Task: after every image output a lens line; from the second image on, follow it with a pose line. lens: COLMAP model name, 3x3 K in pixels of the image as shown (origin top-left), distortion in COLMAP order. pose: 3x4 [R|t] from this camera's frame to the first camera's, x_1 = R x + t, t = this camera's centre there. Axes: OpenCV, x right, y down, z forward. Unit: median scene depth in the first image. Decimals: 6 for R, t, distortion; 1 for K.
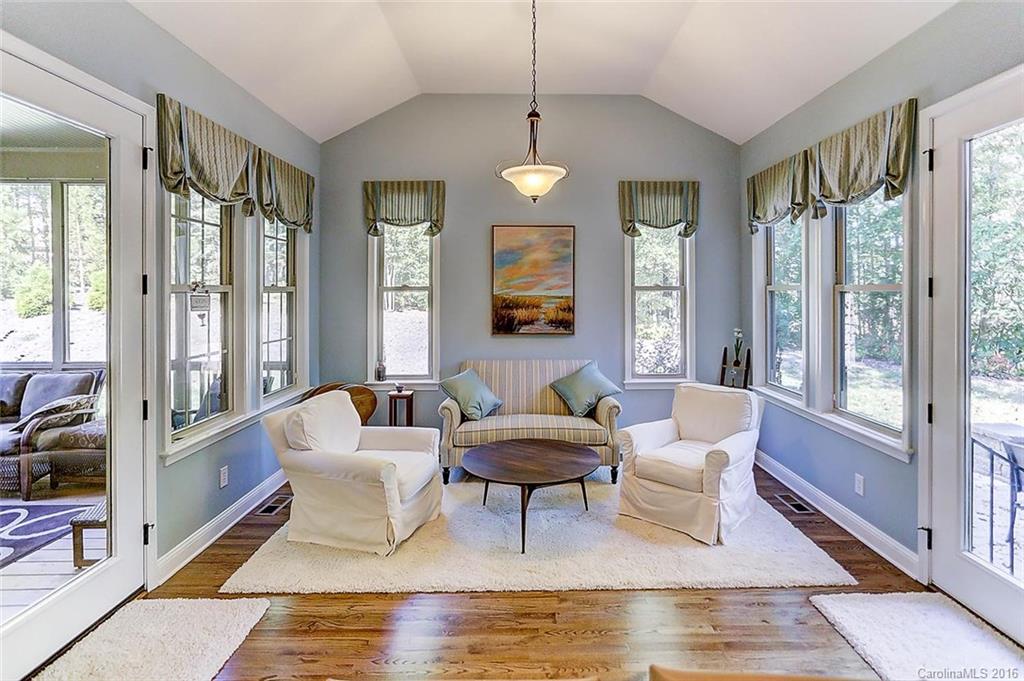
lens RADIAL K [[505.7, 0, 524.8], [0, 505.7, 287.0], [0, 0, 1]] dist [-0.018192, 0.008130]
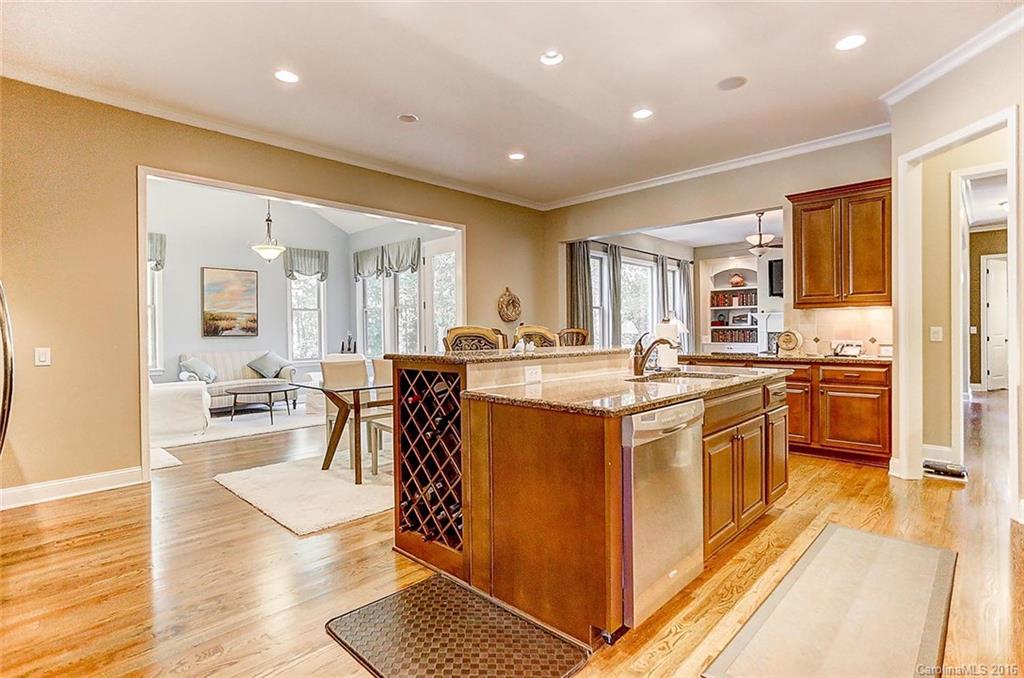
lens RADIAL K [[505.7, 0, 516.8], [0, 505.7, 331.6], [0, 0, 1]] dist [-0.018192, 0.008130]
pose [[0.695685, -0.012925, 0.718231, -0.528212], [0.011124, 0.999912, 0.007219, 0.080672], [-0.718261, 0.002967, 0.695767, -0.814339]]
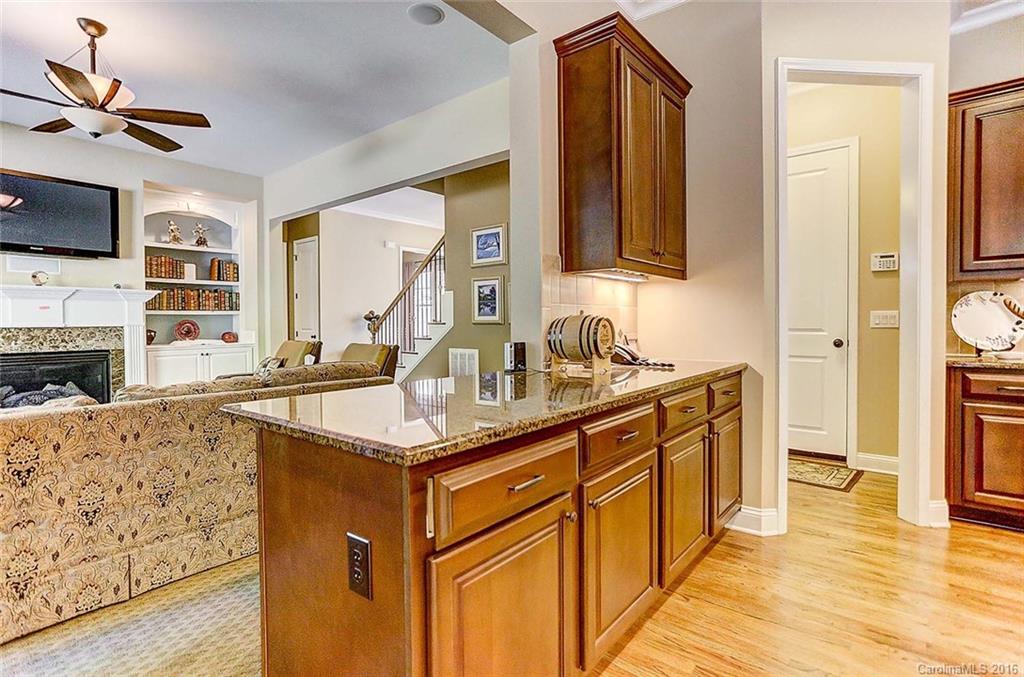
lens RADIAL K [[505.7, 0, 521.4], [0, 505.7, 334.1], [0, 0, 1]] dist [-0.018192, 0.008130]
pose [[-0.775623, -0.015445, 0.631007, 0.425552], [-0.002385, 0.999765, 0.021539, 0.098658], [-0.631191, 0.015201, -0.775478, -0.028086]]
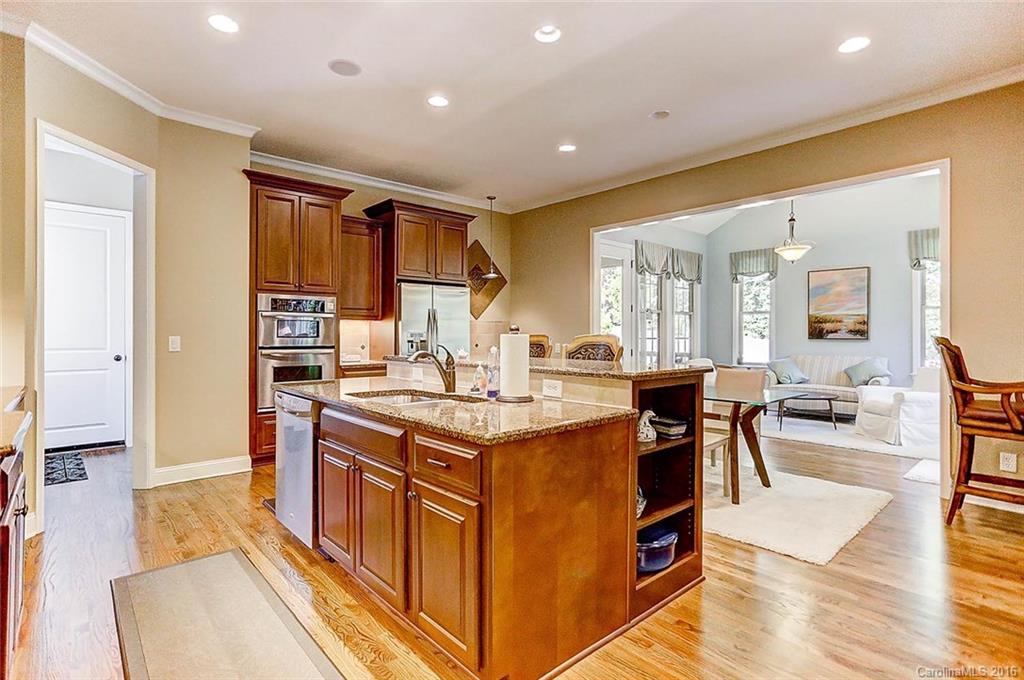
lens RADIAL K [[505.7, 0, 507.4], [0, 505.7, 331.8], [0, 0, 1]] dist [-0.018192, 0.008130]
pose [[0.653361, 0.001183, -0.757046, 0.546649], [0.000620, 0.999998, 0.002097, 0.069889], [0.757046, -0.001840, 0.653359, -0.808669]]
